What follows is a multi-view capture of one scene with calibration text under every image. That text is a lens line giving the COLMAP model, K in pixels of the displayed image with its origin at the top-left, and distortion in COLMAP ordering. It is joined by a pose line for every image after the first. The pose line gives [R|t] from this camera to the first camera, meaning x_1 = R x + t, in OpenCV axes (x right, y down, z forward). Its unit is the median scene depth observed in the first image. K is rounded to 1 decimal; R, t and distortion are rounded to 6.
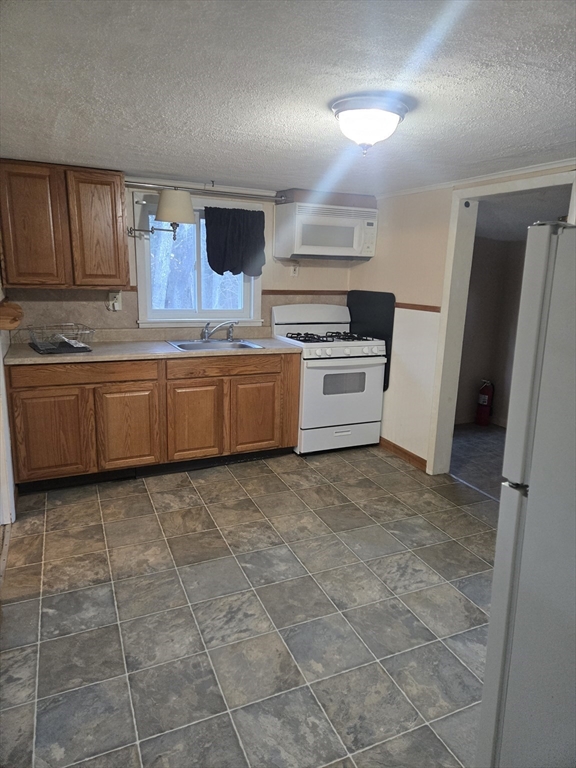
lens RADIAL K [[513.2, 0, 292.8], [0, 513.2, 380.5], [0, 0, 1]] dist [0.077540, -0.064680]
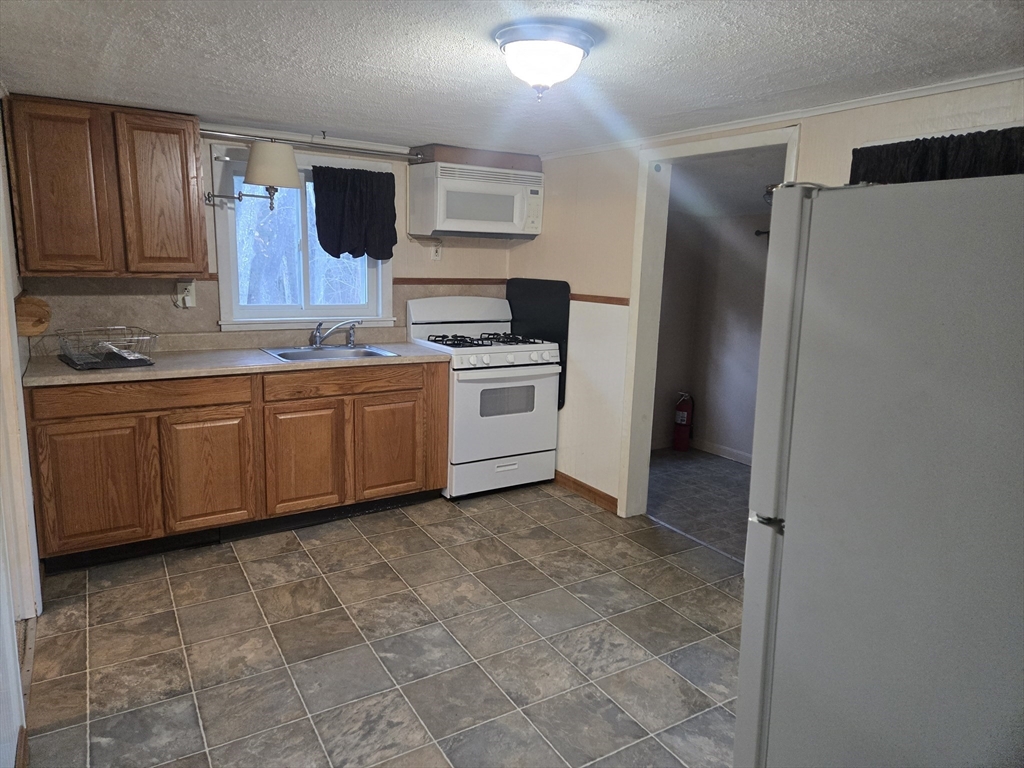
lens RADIAL K [[684.2, 0, 504.7], [0, 684.2, 377.0], [0, 0, 1]] dist [0.077540, -0.064680]
pose [[0.993099, -0.022809, 0.115040, -0.021013], [0.026680, 0.999125, -0.032223, 0.003222], [-0.114205, 0.035070, 0.992838, 0.004725]]
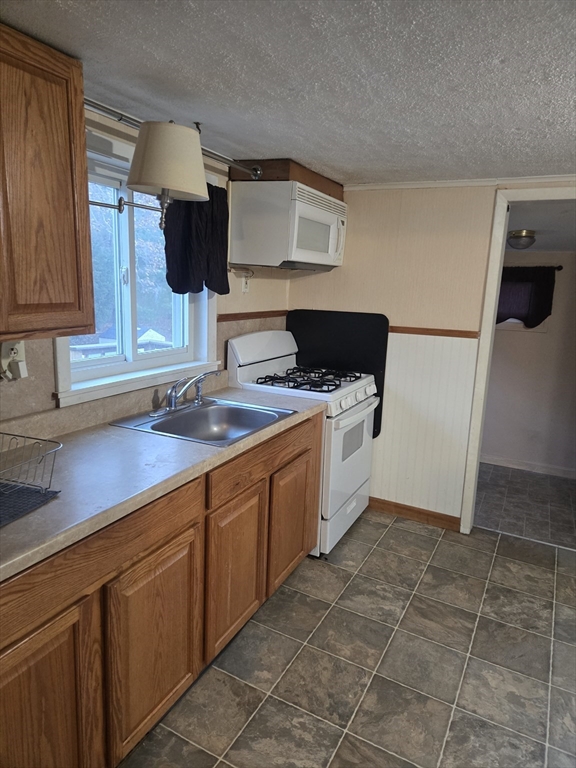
lens RADIAL K [[513.2, 0, 290.2], [0, 513.2, 382.1], [0, 0, 1]] dist [0.077540, -0.064680]
pose [[0.786514, -0.116013, 0.606578, -0.466259], [0.113043, 0.992647, 0.043276, -0.136179], [-0.607139, 0.034532, 0.793845, 0.548921]]
